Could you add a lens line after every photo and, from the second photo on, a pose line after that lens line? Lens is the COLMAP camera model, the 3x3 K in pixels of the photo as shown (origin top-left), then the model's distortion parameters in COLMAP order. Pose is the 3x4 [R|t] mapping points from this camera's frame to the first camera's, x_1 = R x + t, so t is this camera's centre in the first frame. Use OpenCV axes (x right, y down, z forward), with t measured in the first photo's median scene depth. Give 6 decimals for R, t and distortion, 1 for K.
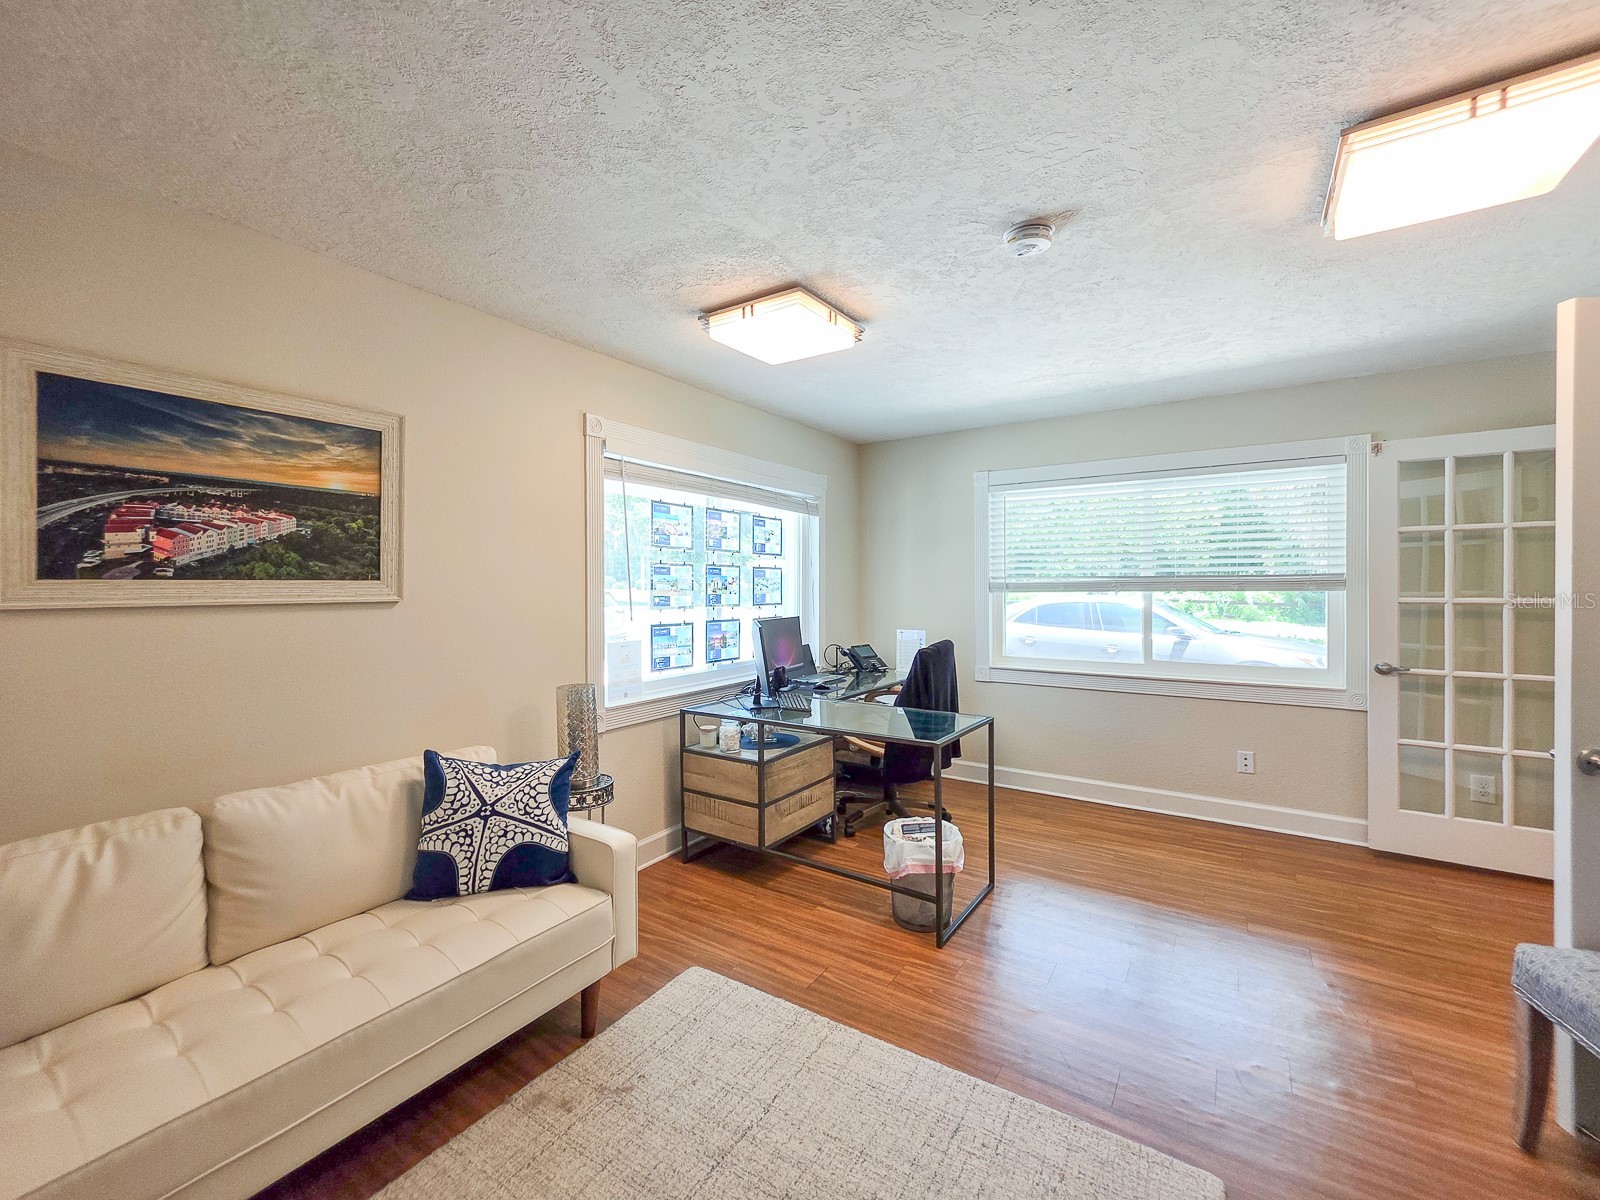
lens RADIAL K [[649.2, 0, 807.9], [0, 649.2, 591.8], [0, 0, 1]] dist [-0.002522, 0.000380]
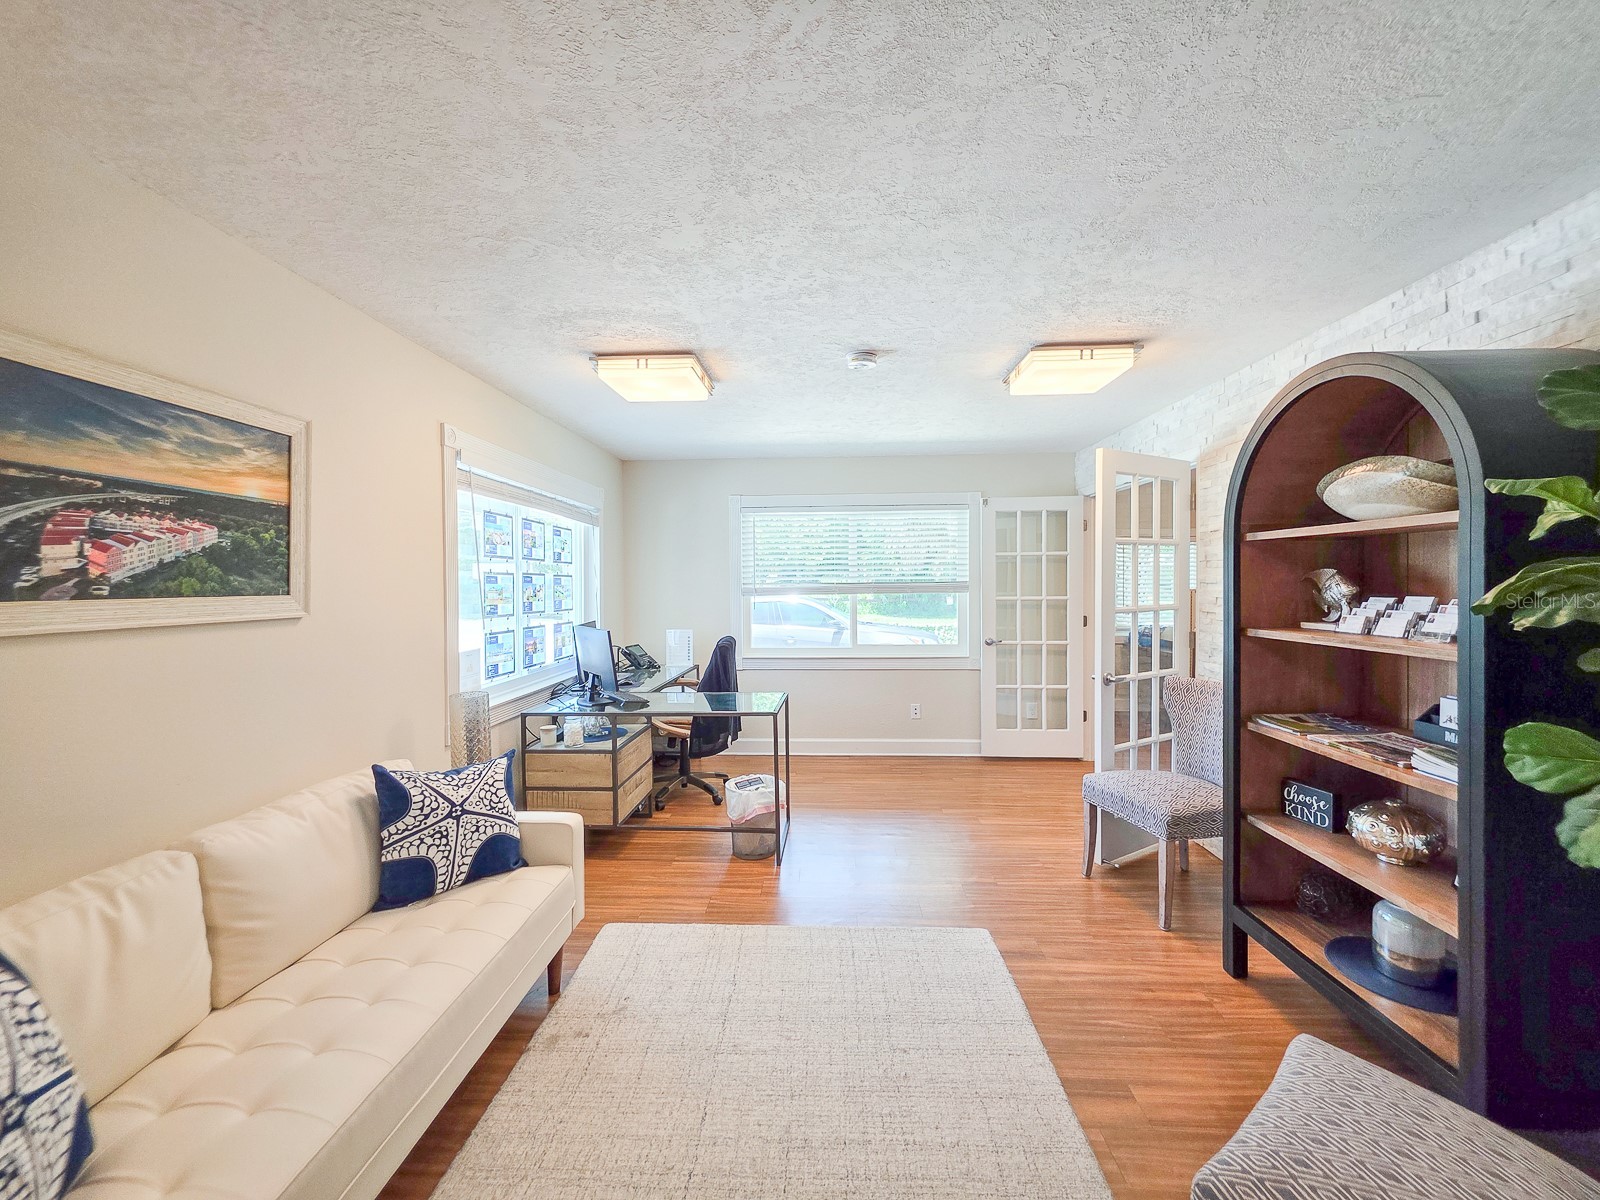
lens RADIAL K [[649.2, 0, 799.9], [0, 649.2, 599.7], [0, 0, 1]] dist [-0.002522, 0.000380]
pose [[0.855790, -0.015415, 0.517094, -0.496457], [0.009154, 0.999851, 0.014657, -0.017318], [-0.517242, -0.007810, 0.855803, -0.176317]]
